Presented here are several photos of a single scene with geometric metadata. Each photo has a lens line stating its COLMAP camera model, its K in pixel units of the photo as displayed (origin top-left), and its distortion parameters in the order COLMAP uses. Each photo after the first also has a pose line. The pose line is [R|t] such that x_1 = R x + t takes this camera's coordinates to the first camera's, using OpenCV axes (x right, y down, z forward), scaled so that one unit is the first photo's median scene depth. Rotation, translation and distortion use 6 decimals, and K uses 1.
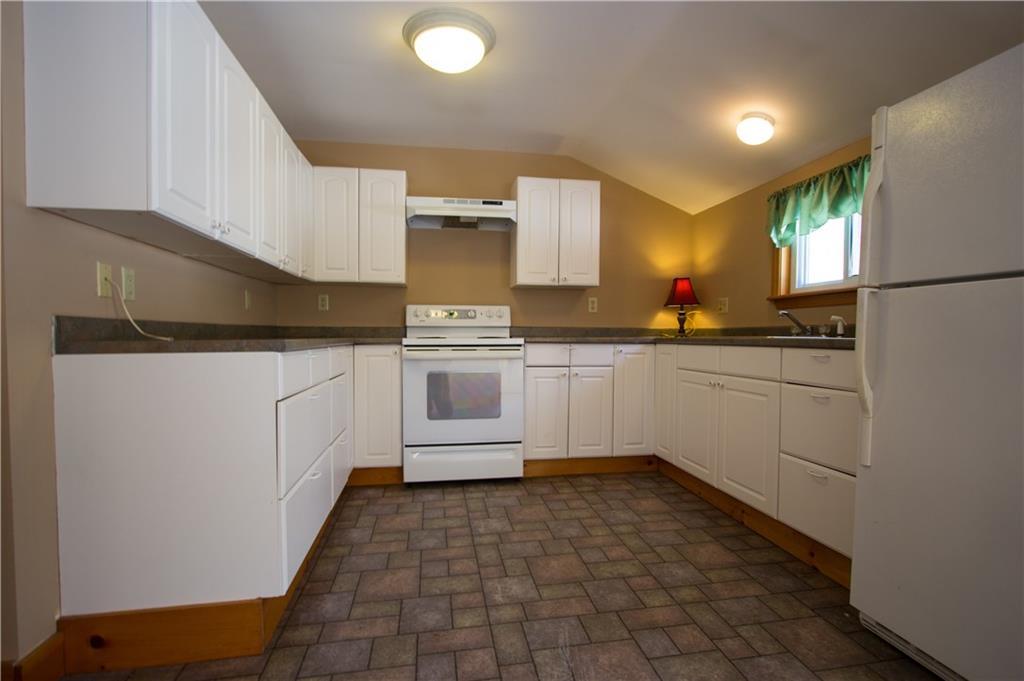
lens RADIAL K [[479.3, 0, 498.7], [0, 479.3, 343.3], [0, 0, 1]] dist [-0.013427, 0.002394]
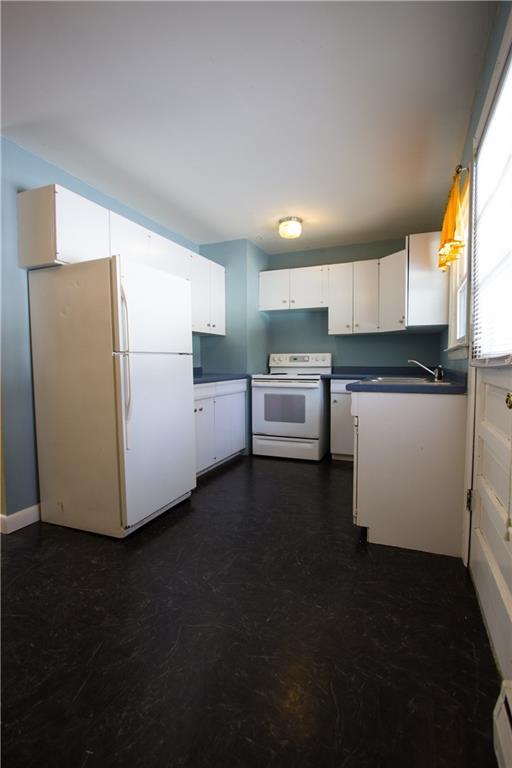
lens RADIAL K [[359.5, 0, 259.8], [0, 359.5, 379.6], [0, 0, 1]] dist [-0.013427, 0.002394]
pose [[0.855331, 0.013345, -0.517910, 0.497268], [0.001227, 0.999613, 0.027785, -0.028116], [0.518081, -0.024401, 0.854984, -0.134420]]
